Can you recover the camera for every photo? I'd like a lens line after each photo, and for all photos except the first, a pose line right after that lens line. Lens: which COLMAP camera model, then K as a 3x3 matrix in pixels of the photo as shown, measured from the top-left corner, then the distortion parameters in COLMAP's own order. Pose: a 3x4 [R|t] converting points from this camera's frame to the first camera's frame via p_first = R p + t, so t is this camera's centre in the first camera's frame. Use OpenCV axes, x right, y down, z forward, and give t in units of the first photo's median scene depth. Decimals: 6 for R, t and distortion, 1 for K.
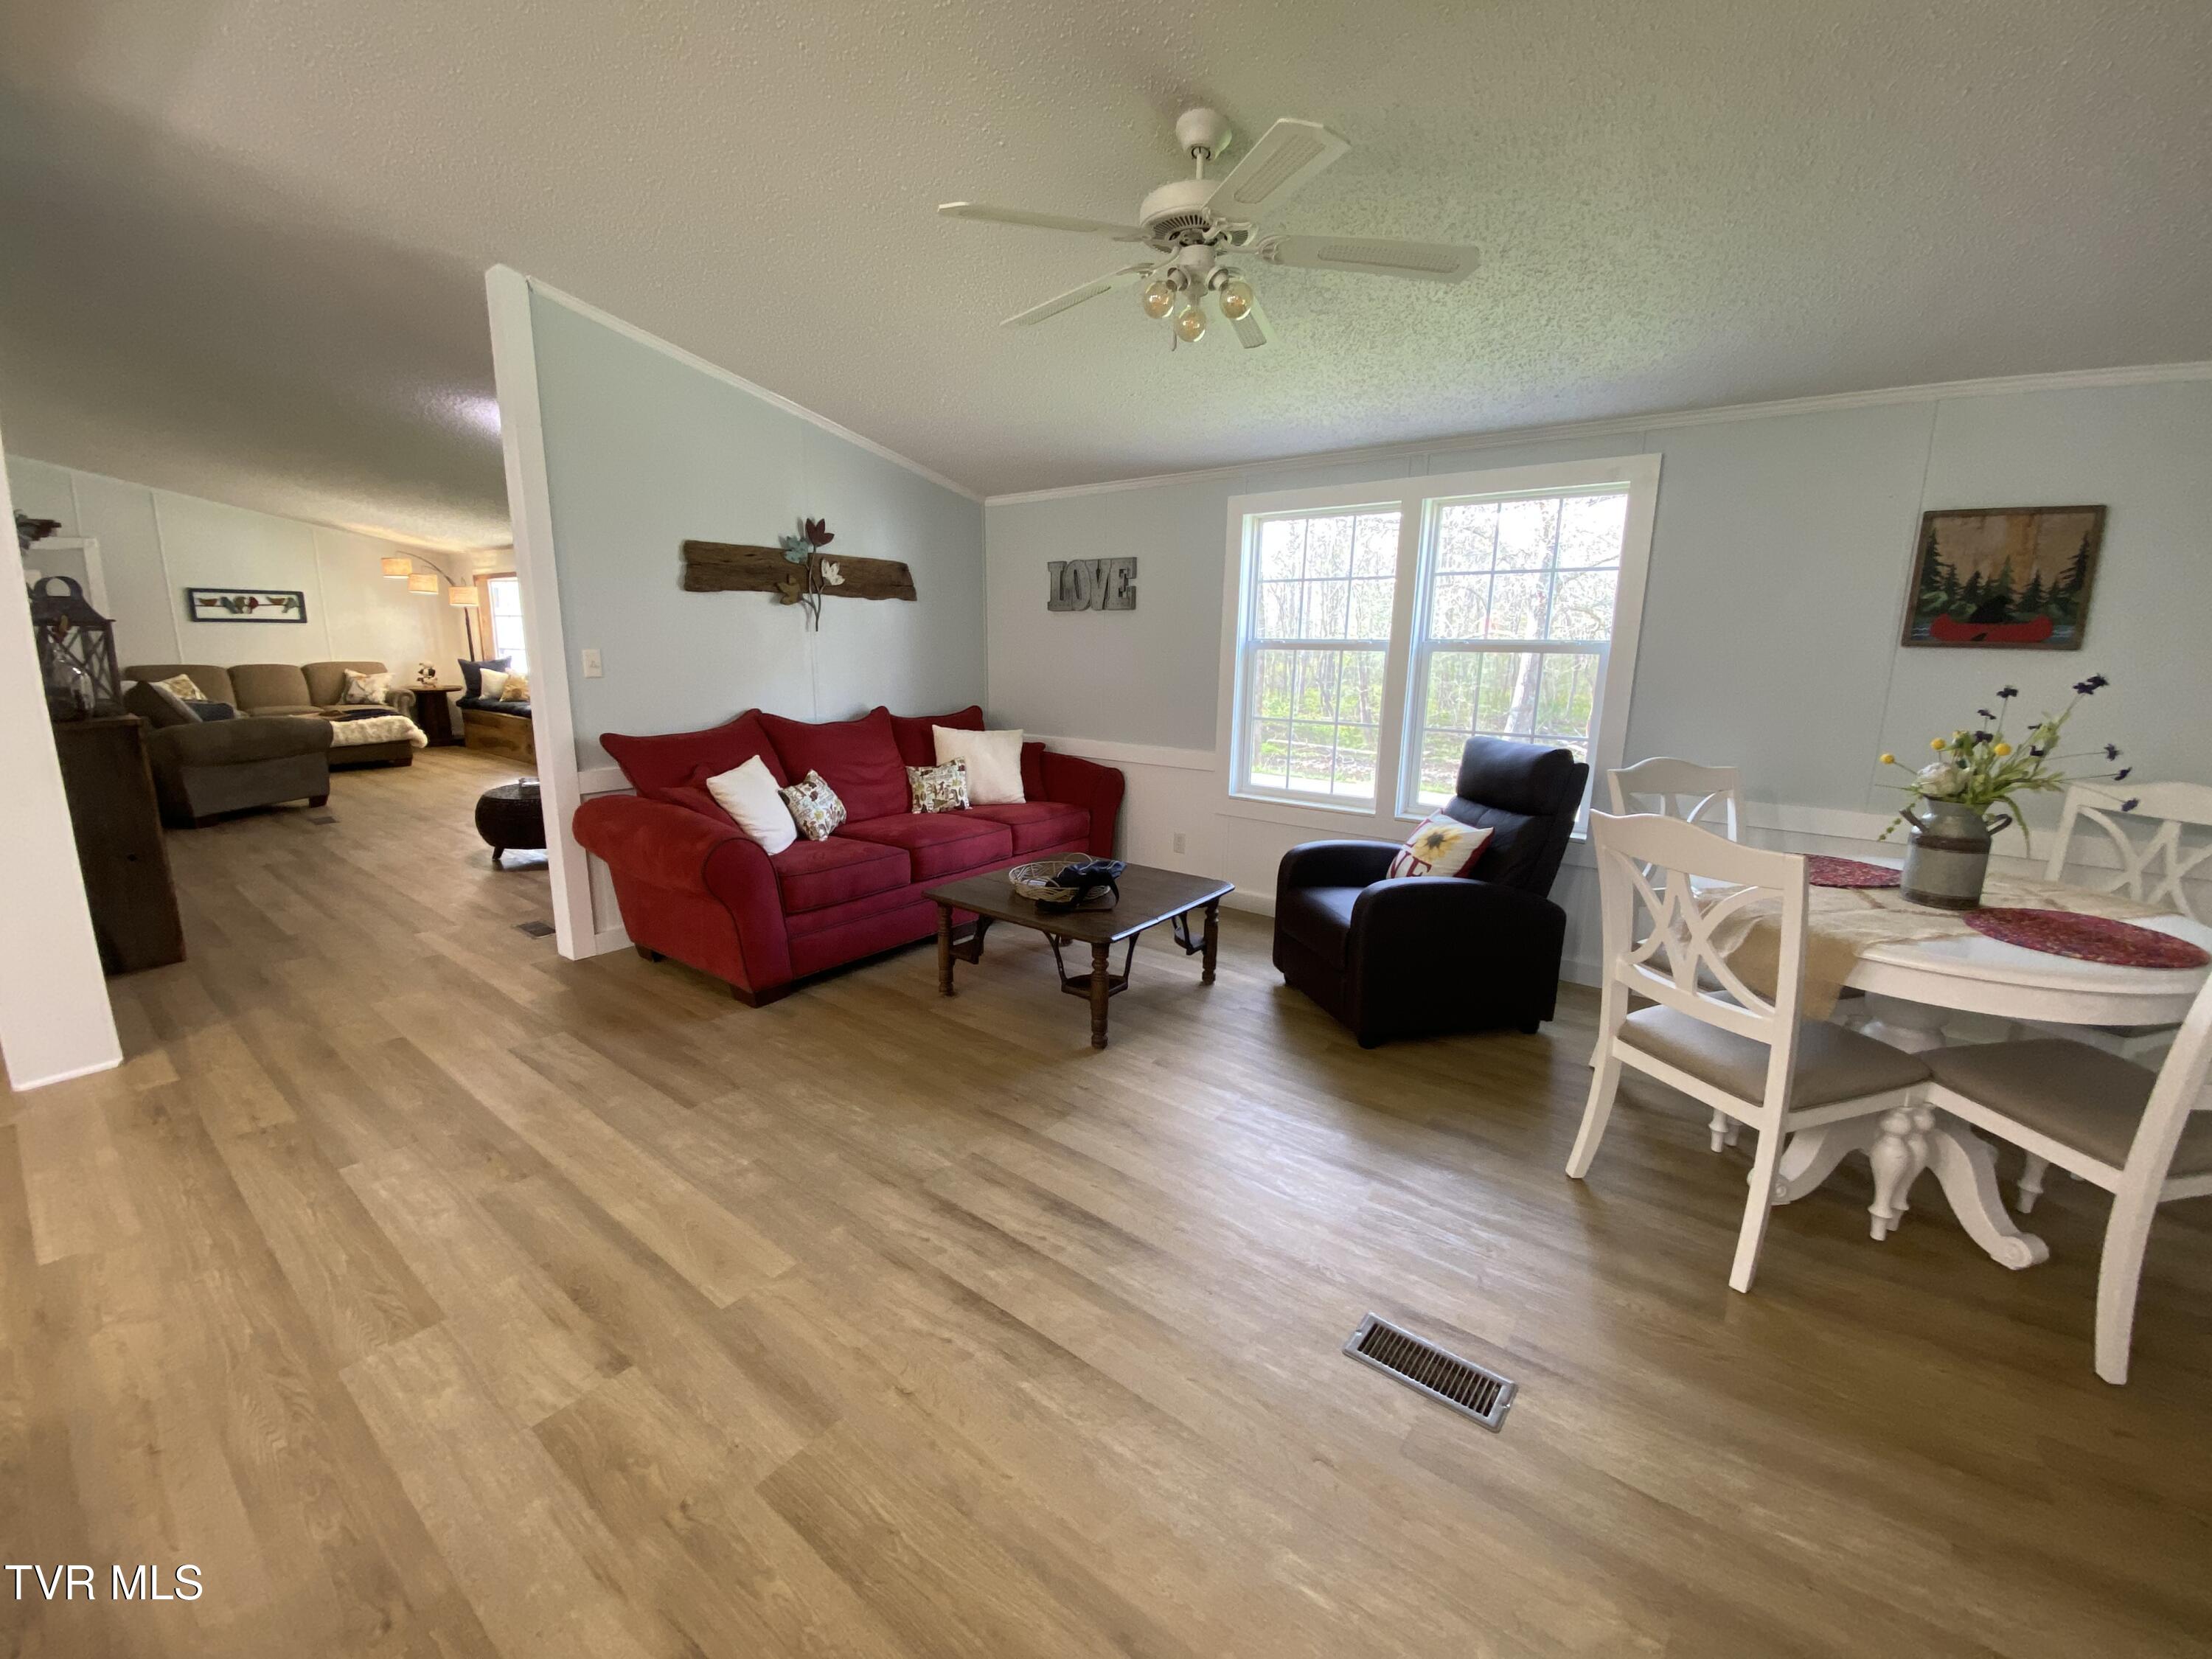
lens RADIAL K [[892.5, 0, 1100.3], [0, 892.5, 818.9], [0, 0, 1]] dist [0.025460, -0.018021]
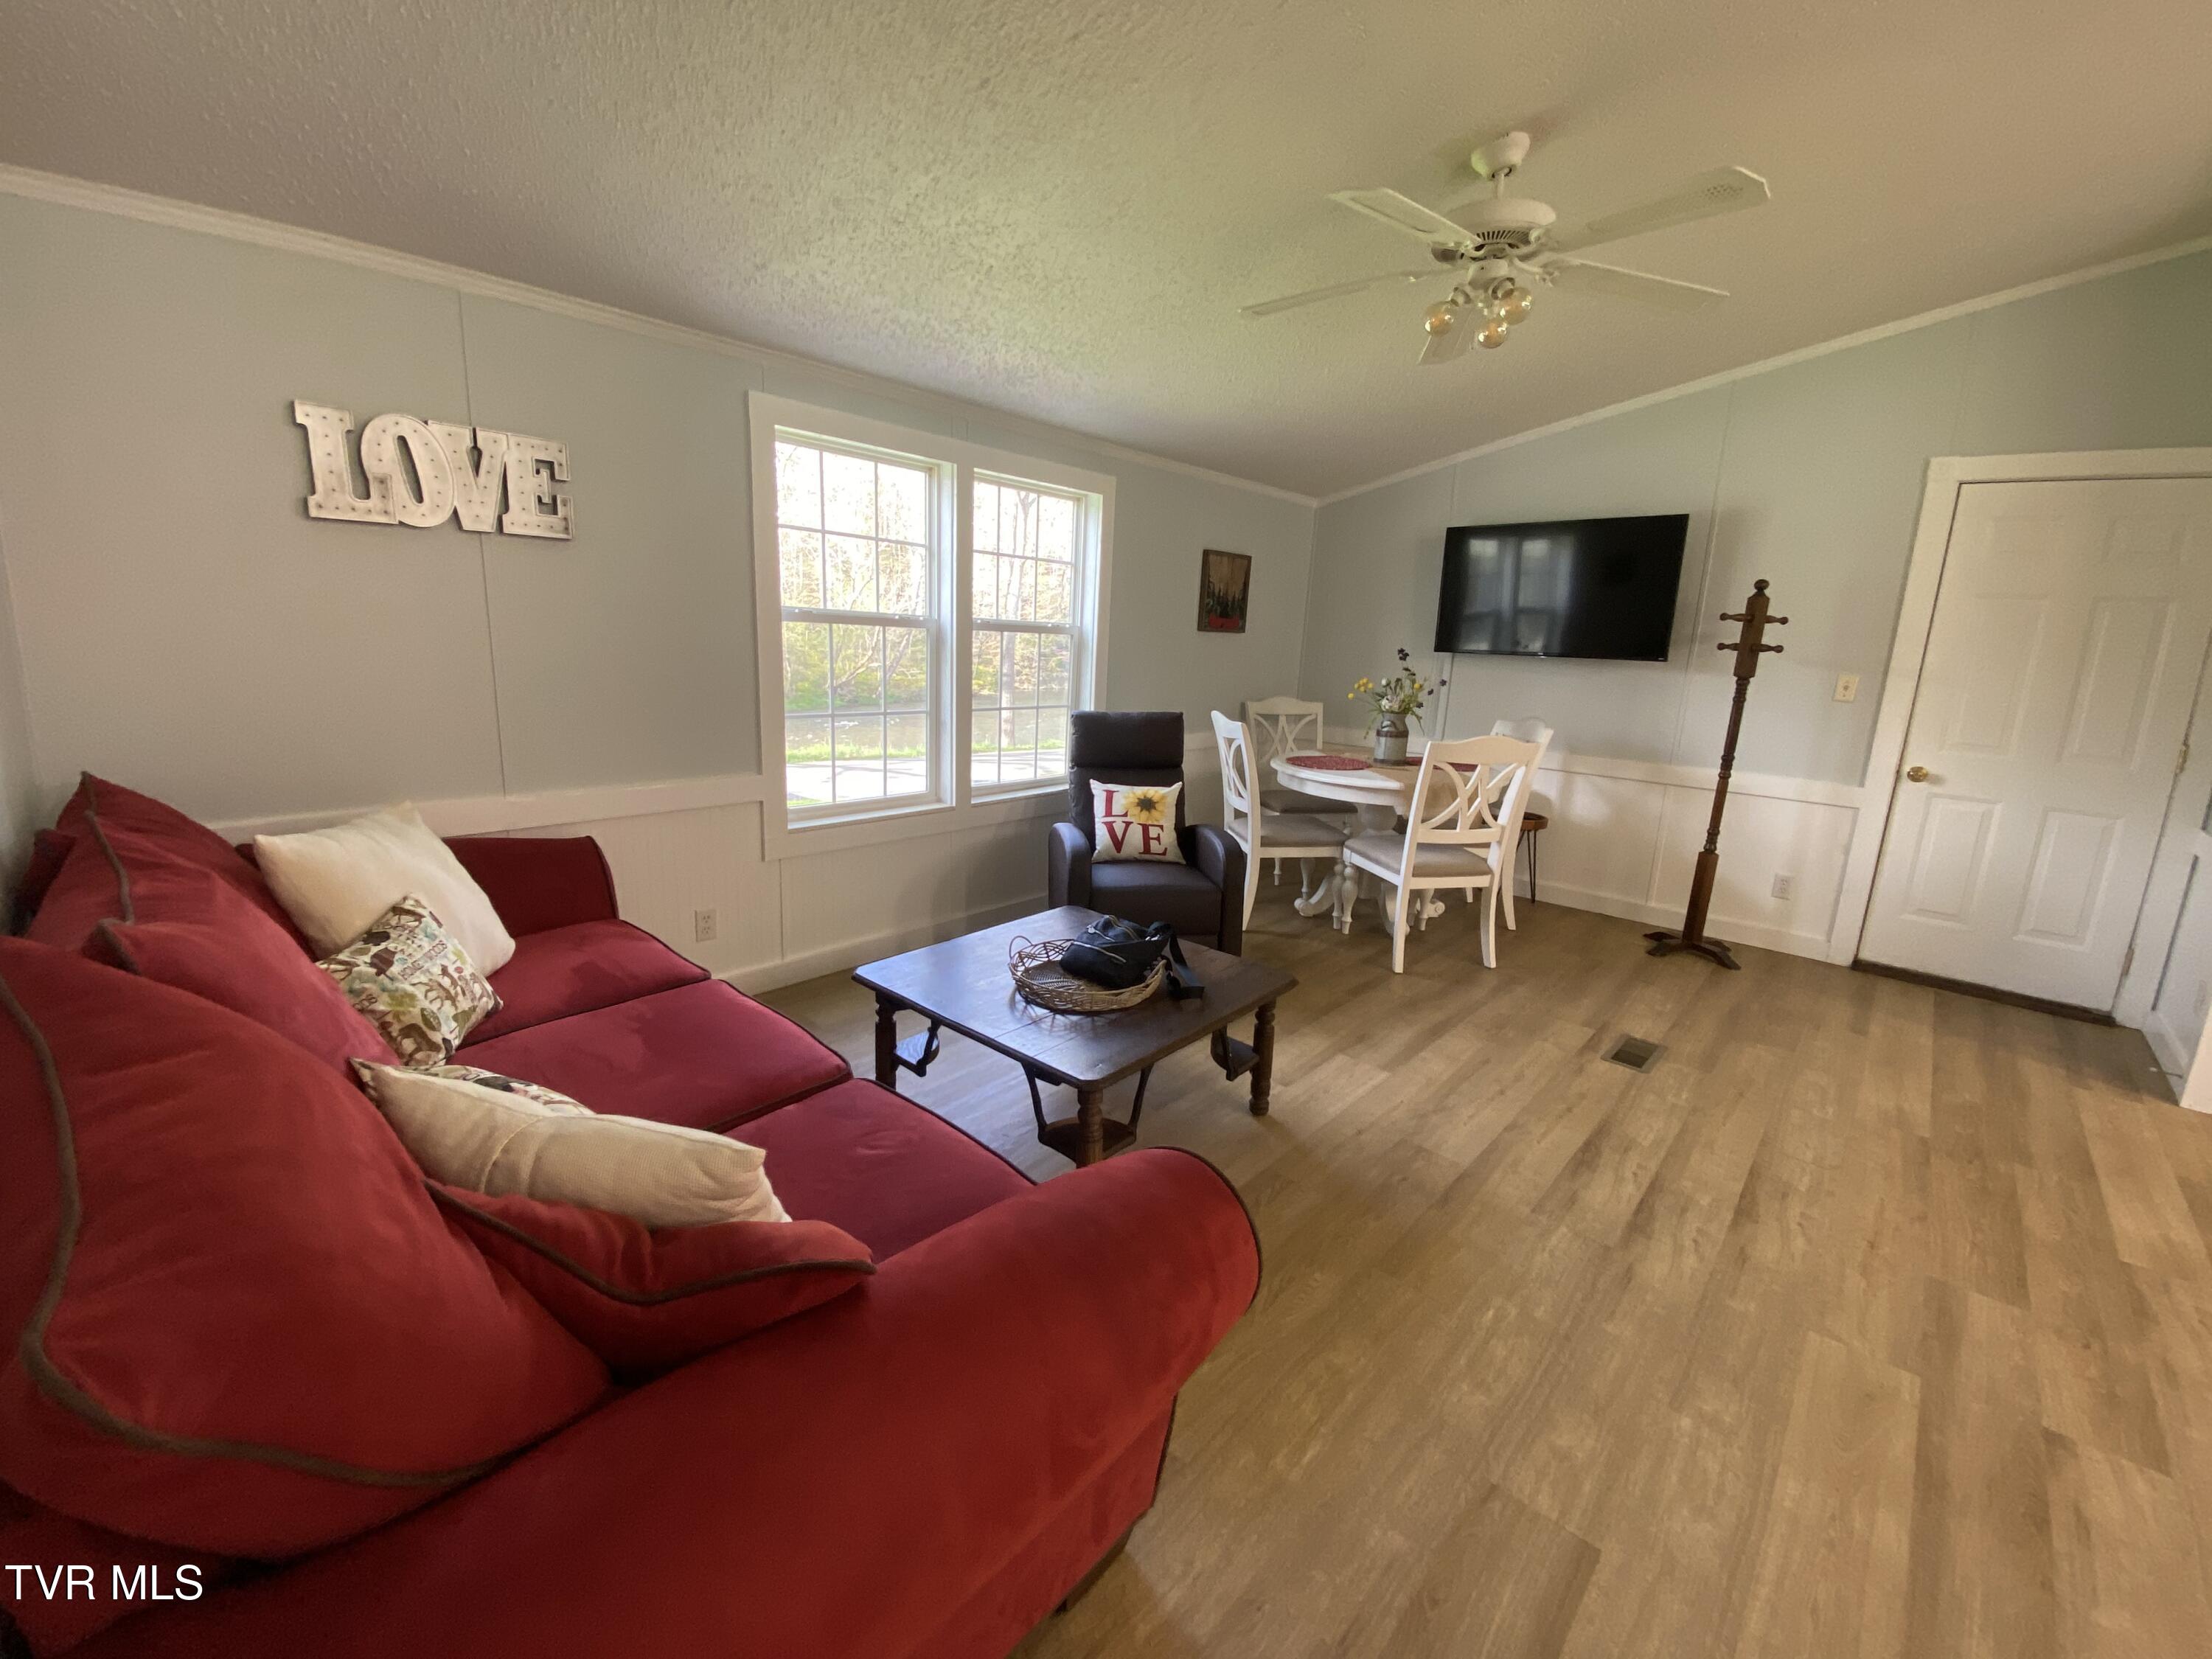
lens RADIAL K [[892.5, 0, 1100.3], [0, 892.5, 818.9], [0, 0, 1]] dist [0.025460, -0.018021]
pose [[0.083866, -0.217342, 0.972486, -0.928376], [0.156307, 0.966712, 0.202572, -0.253382], [-0.984142, 0.135017, 0.115047, 1.201579]]
